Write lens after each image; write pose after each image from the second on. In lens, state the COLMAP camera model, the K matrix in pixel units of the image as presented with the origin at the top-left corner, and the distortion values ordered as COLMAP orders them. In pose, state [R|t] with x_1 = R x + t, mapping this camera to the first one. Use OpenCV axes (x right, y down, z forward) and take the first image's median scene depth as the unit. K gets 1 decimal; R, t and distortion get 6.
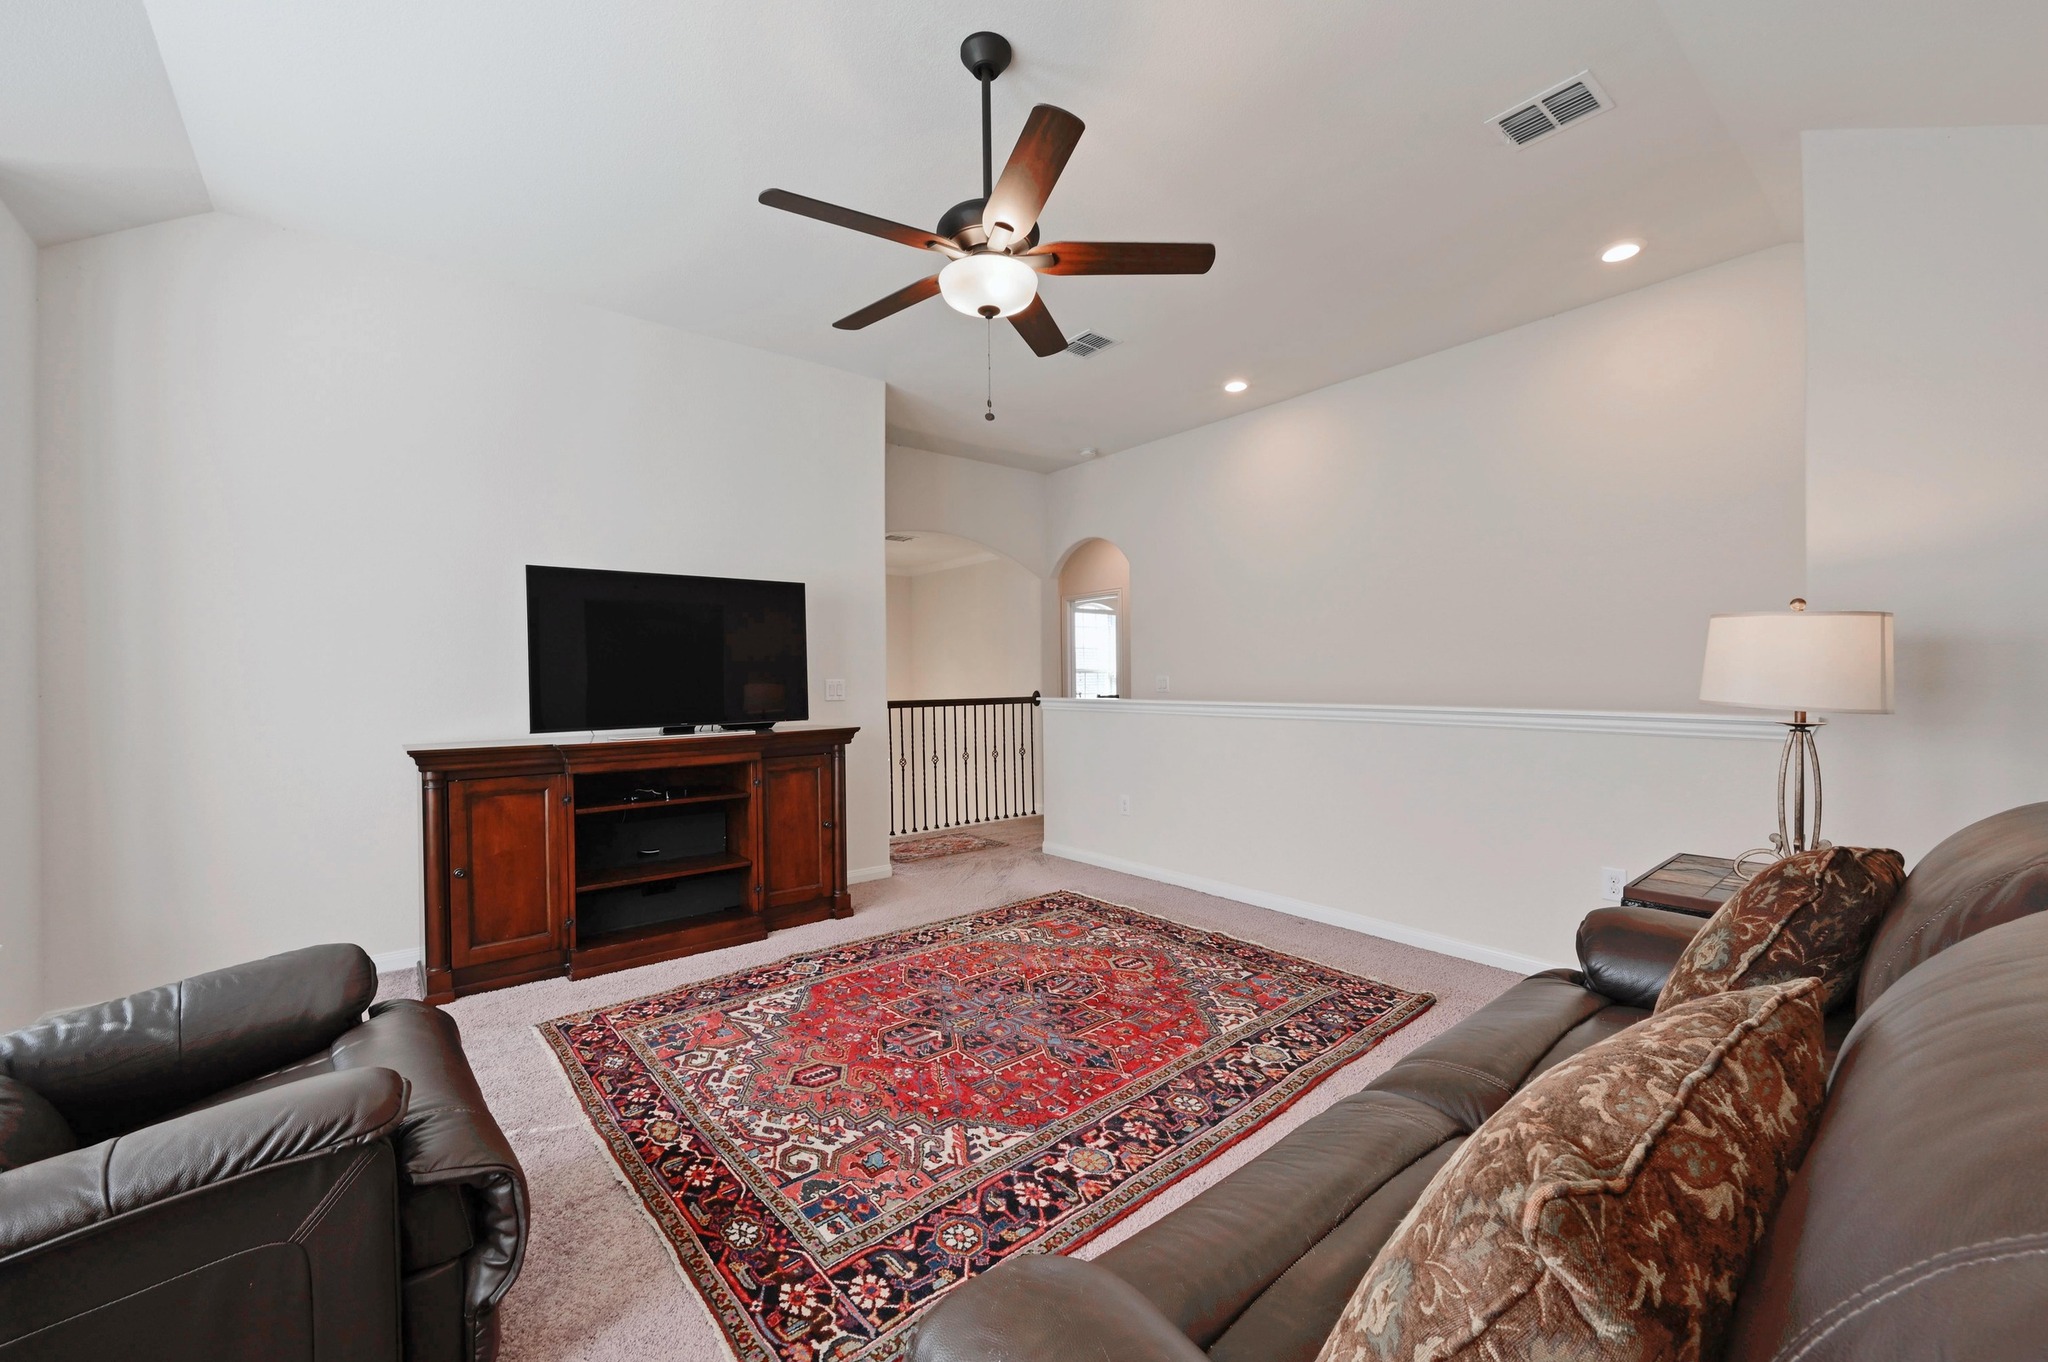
lens RADIAL K [[812.5, 0, 1030.6], [0, 812.5, 681.8], [0, 0, 1]] dist [0.000175, 0.000632]
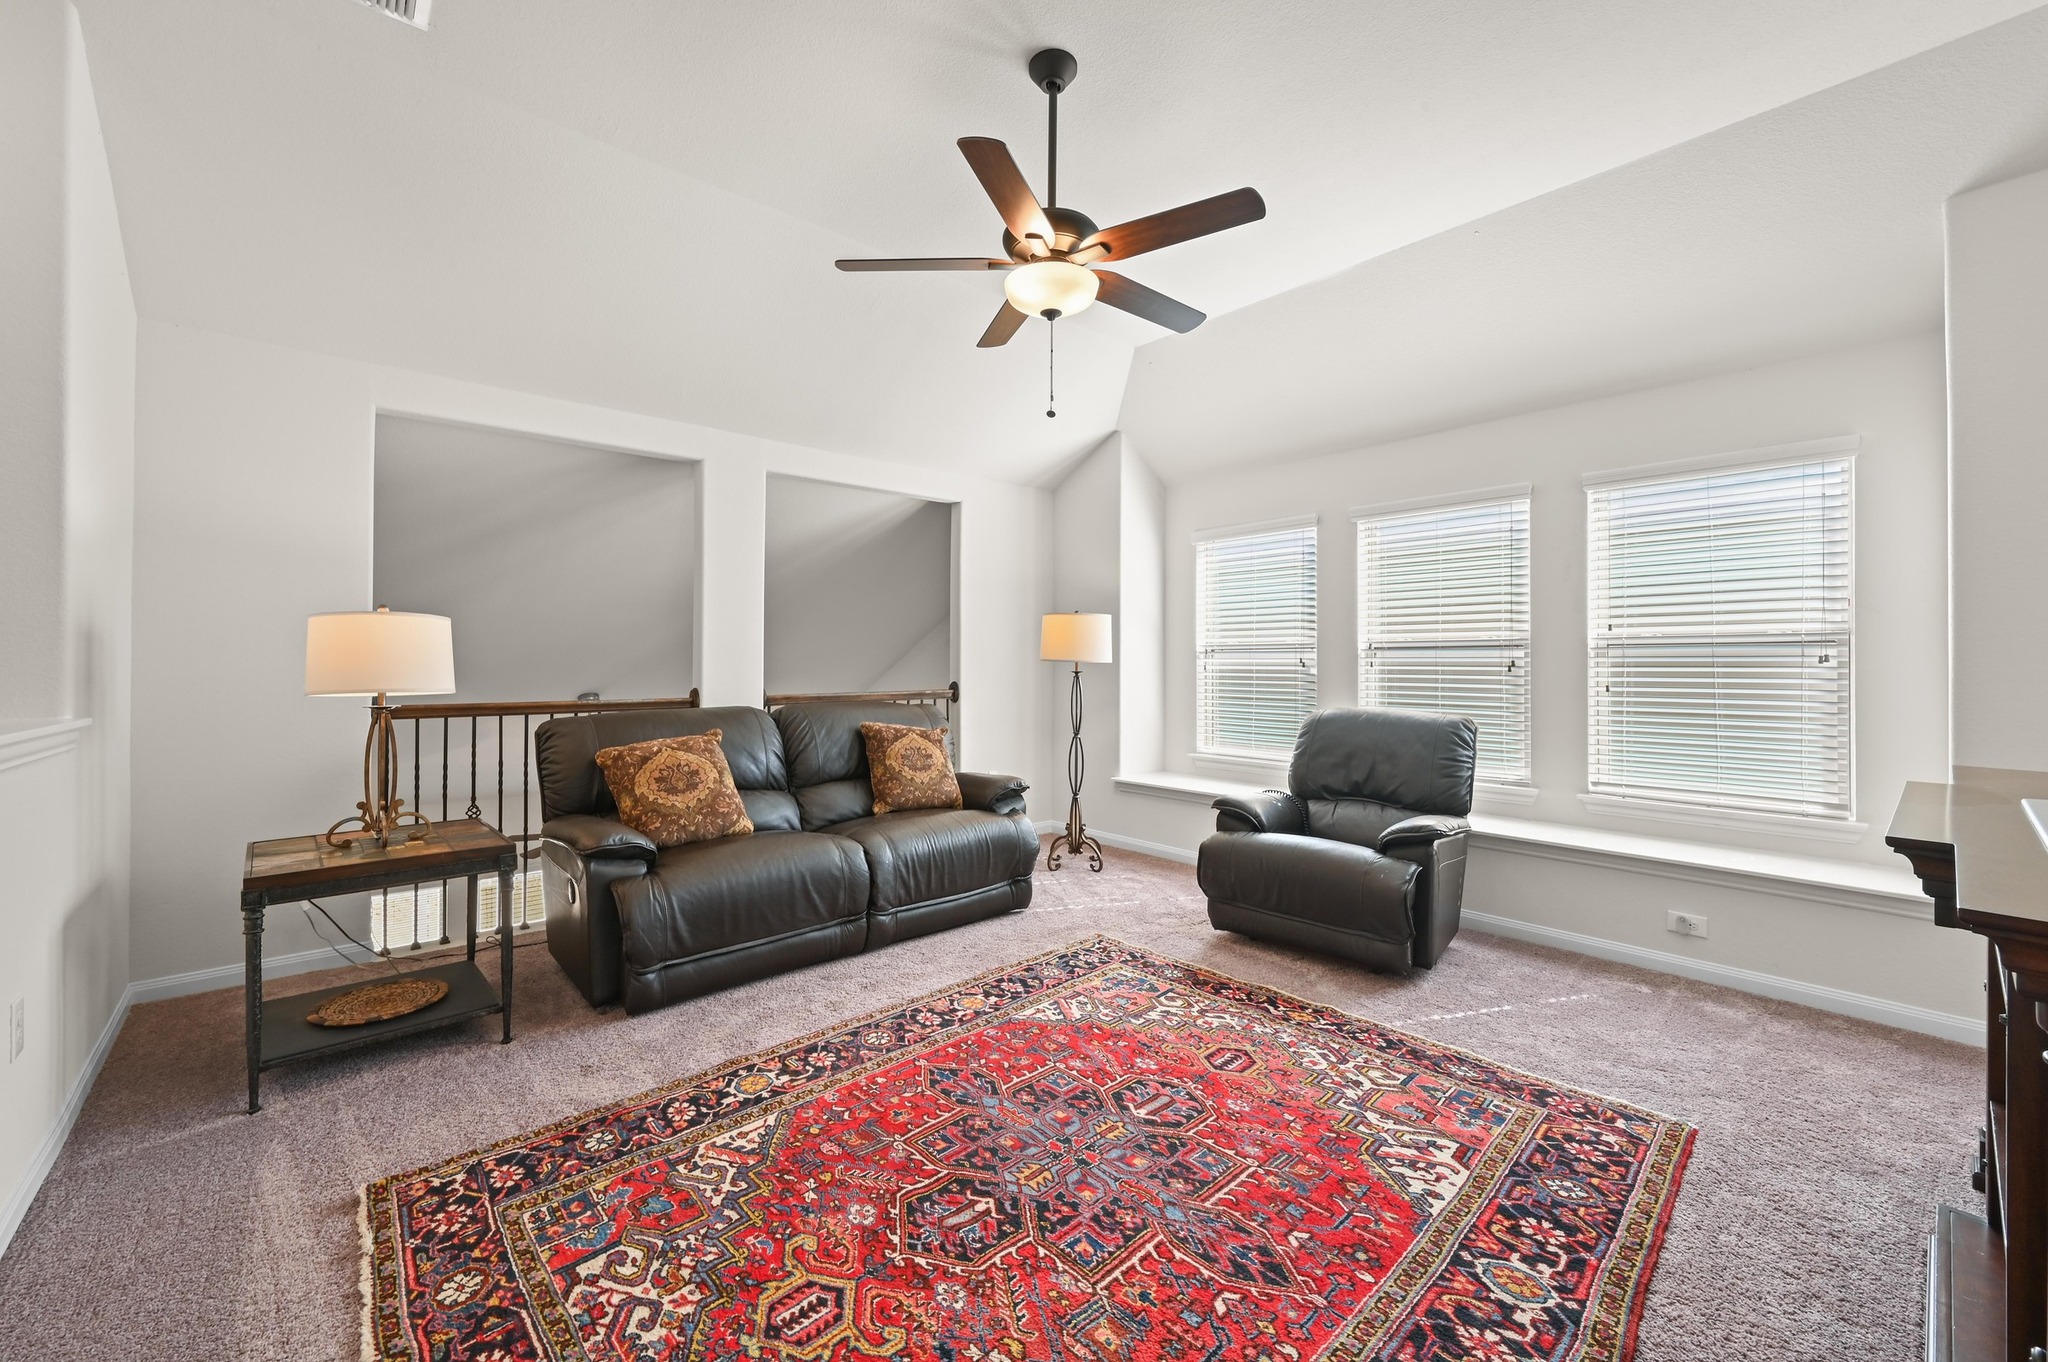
lens RADIAL K [[812.5, 0, 1016.7], [0, 812.5, 671.7], [0, 0, 1]] dist [0.000175, 0.000632]
pose [[-0.999609, 0.008672, -0.026579, 0.022114], [0.008393, 0.999909, 0.010597, -0.005463], [0.026668, 0.010370, -0.999591, 1.947102]]
